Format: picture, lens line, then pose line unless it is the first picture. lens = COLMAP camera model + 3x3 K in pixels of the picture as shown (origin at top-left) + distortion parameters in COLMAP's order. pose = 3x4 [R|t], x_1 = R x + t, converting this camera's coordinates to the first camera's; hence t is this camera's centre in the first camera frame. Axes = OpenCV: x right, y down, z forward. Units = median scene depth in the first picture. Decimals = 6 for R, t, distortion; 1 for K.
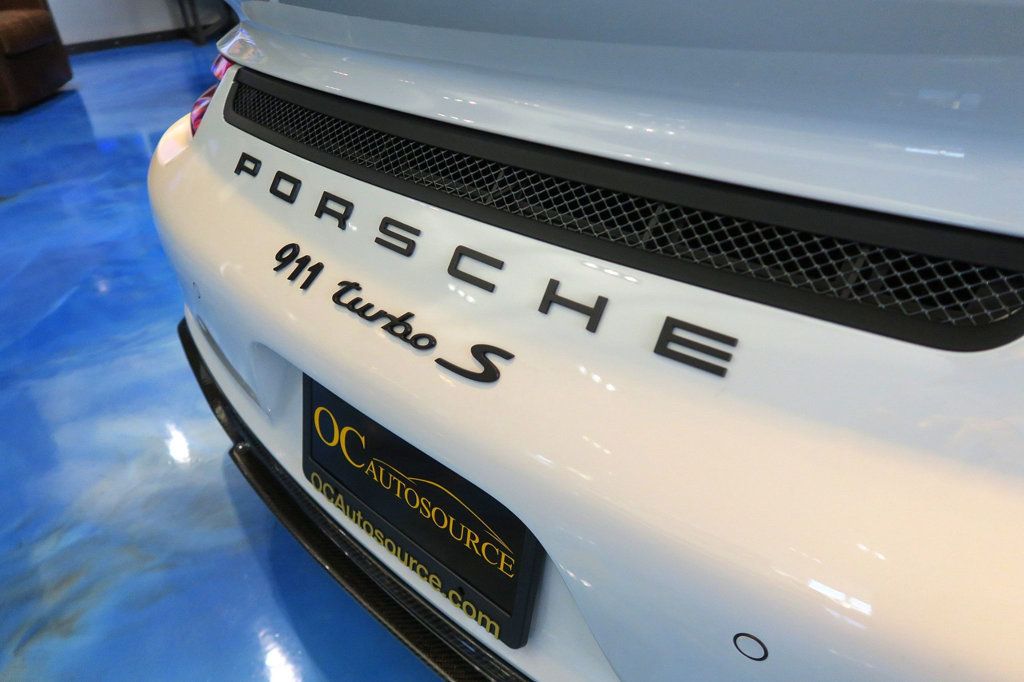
lens RADIAL K [[708.0, 0, 512.0], [0, 708.0, 341.0], [0, 0, 1]] dist [-0.009196, -0.003435]
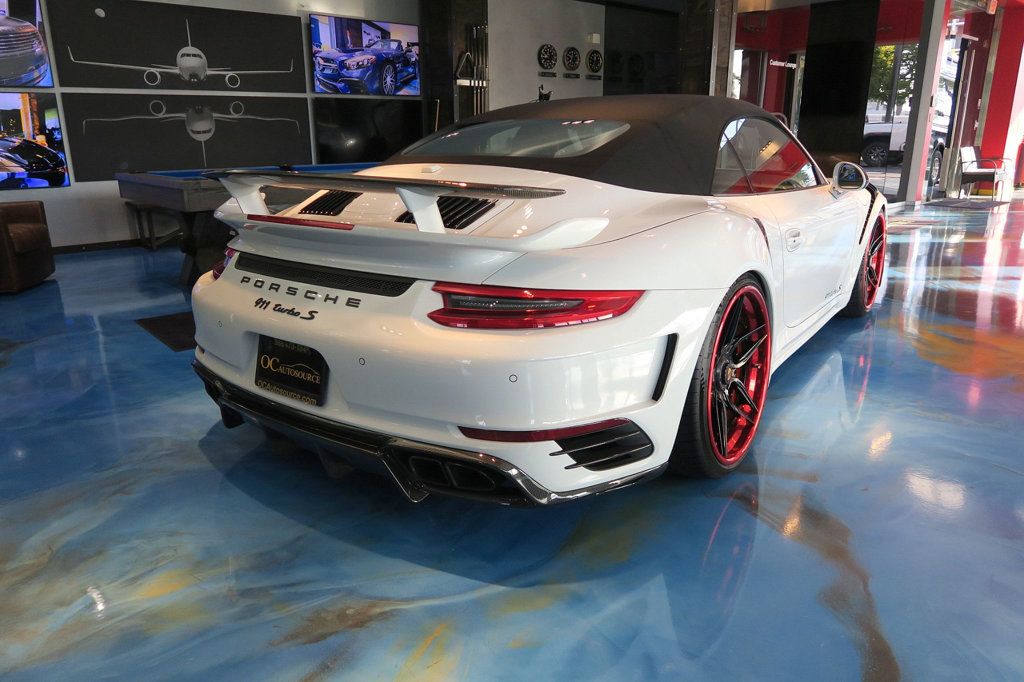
lens RADIAL K [[708.0, 0, 512.0], [0, 708.0, 341.0], [0, 0, 1]] dist [-0.009196, -0.003435]
pose [[0.992708, 0.005138, 0.120438, 0.488755], [0.028860, 0.959908, -0.278826, 1.059788], [-0.117042, 0.280268, 0.952760, -2.362787]]
